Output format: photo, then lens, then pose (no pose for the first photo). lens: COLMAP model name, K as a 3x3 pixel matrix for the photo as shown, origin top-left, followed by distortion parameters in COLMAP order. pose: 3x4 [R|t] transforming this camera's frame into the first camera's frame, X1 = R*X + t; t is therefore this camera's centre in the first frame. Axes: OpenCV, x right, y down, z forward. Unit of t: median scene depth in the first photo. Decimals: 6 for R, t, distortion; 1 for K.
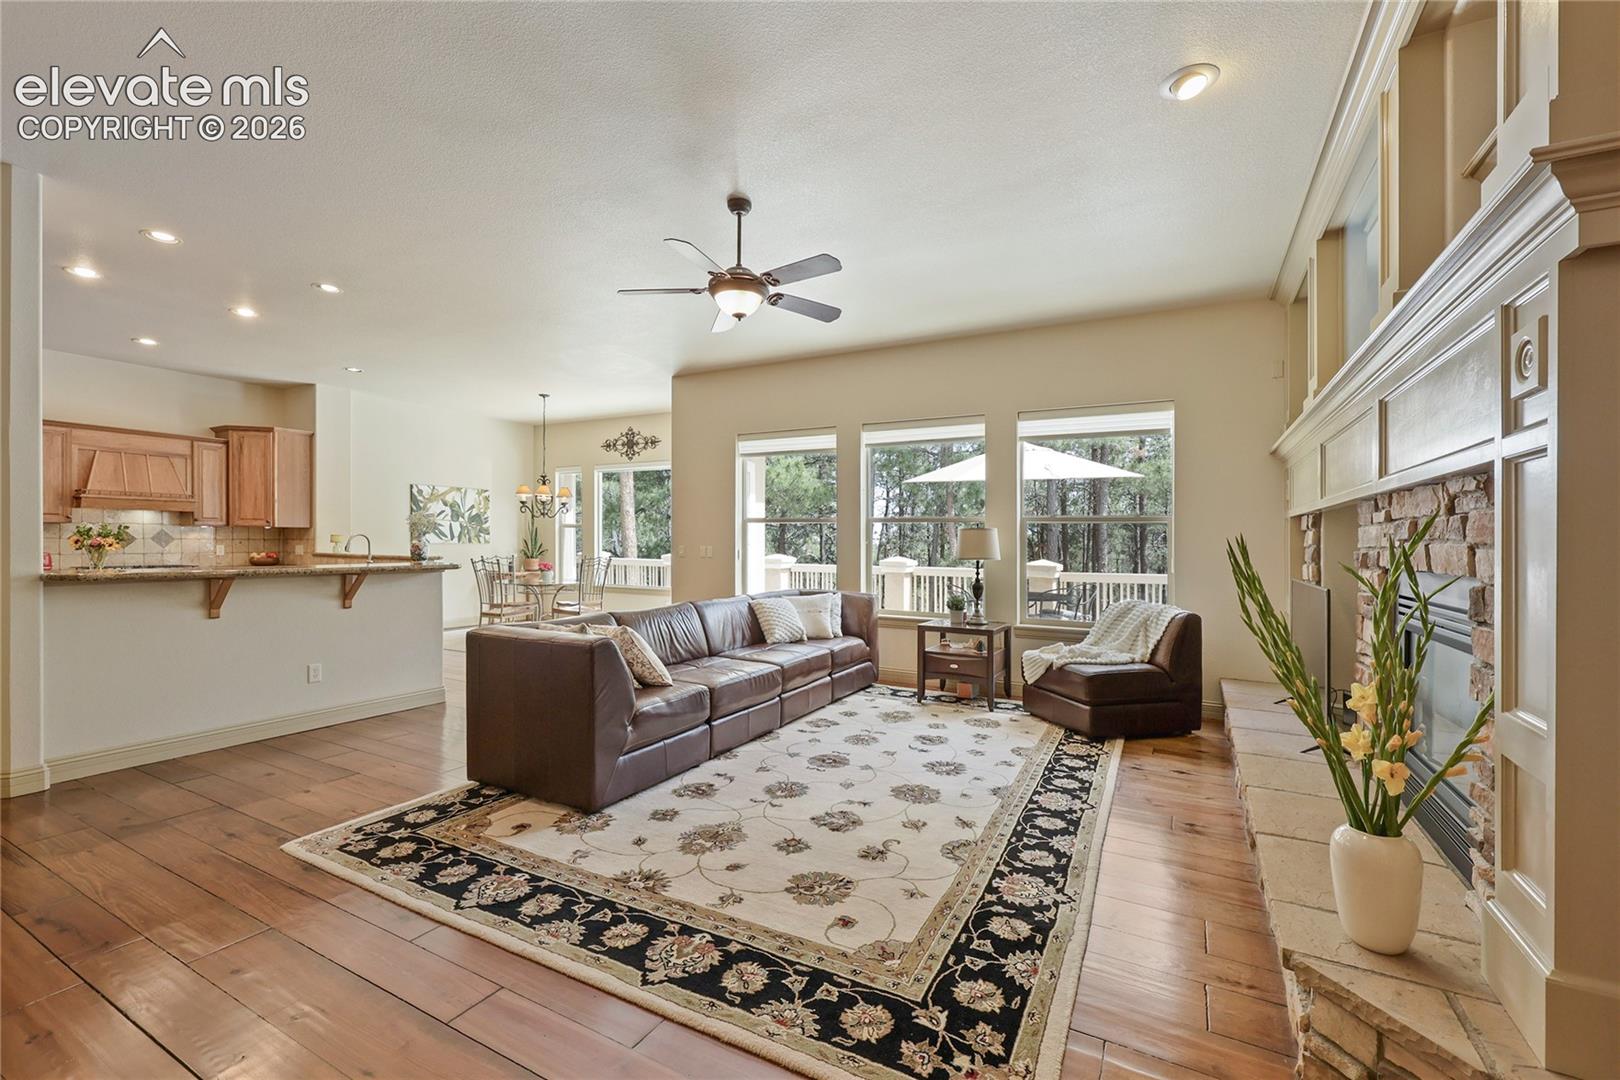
lens RADIAL K [[674.3, 0, 751.9], [0, 674.3, 540.9], [0, 0, 1]] dist [-0.003122, 0.000183]
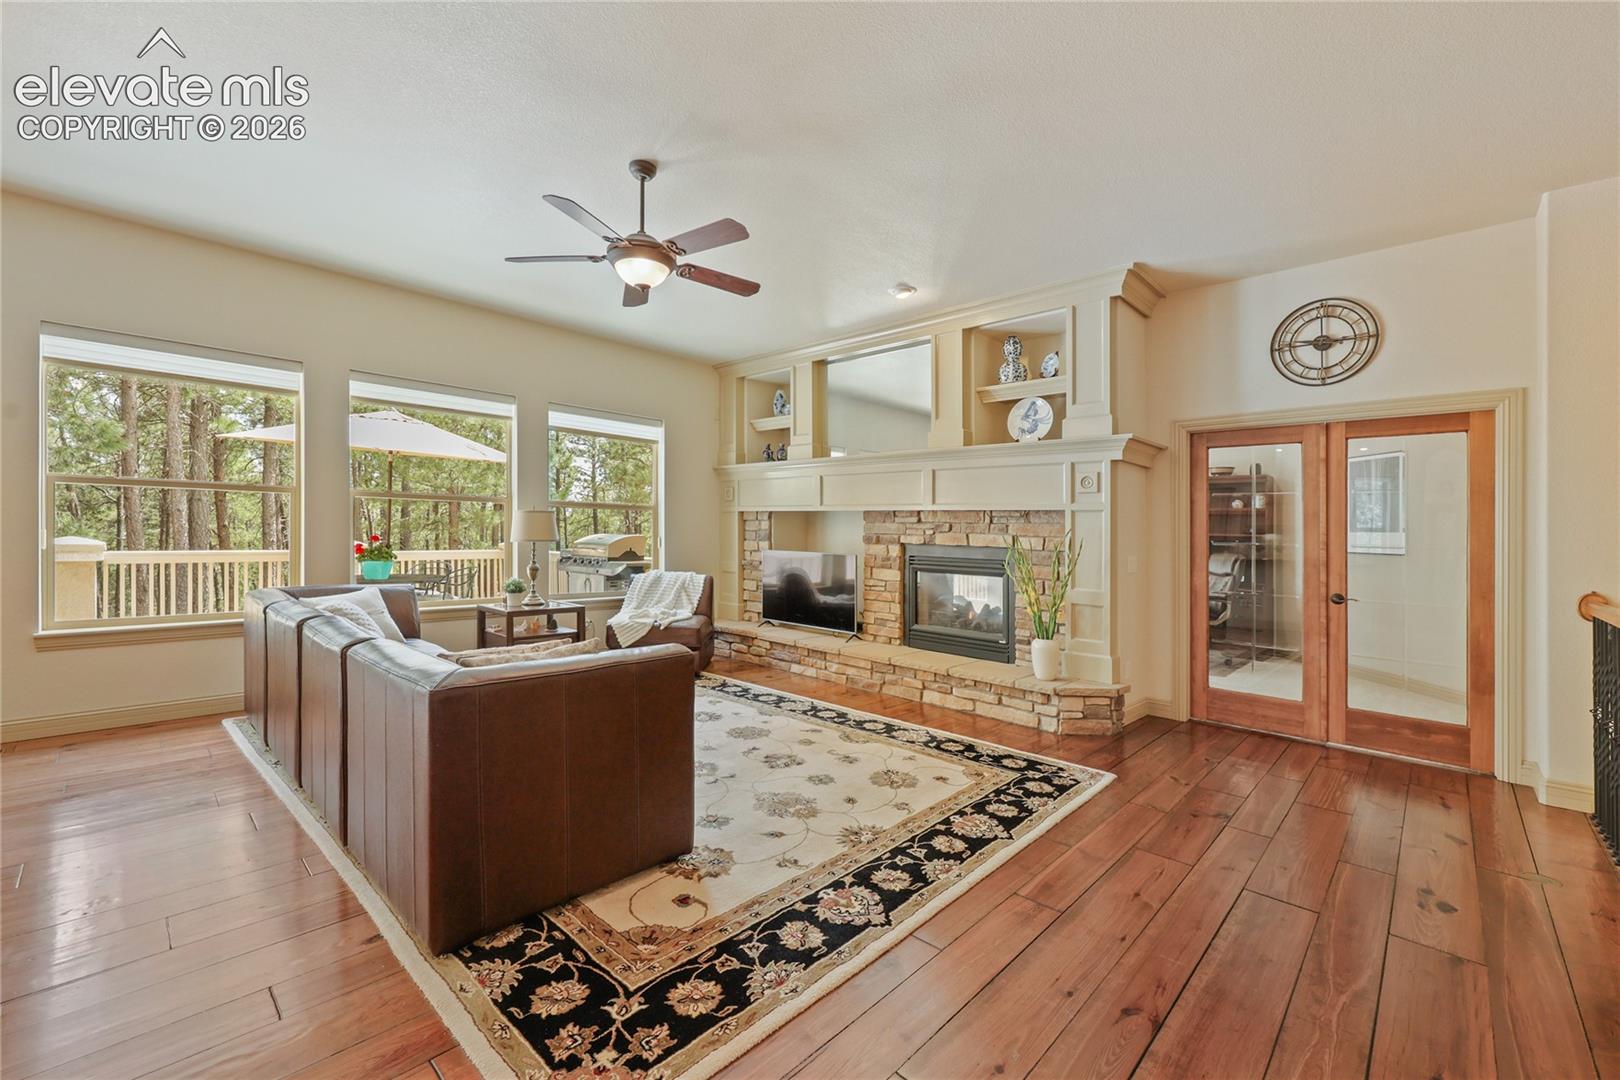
lens RADIAL K [[667.1, 0, 818.6], [0, 667.1, 531.3], [0, 0, 1]] dist [-0.000721, -0.000112]
pose [[0.237092, -0.004011, 0.971479, -1.044232], [-0.021596, 0.999723, 0.009398, -0.012486], [-0.971247, -0.023208, 0.236940, 0.672711]]
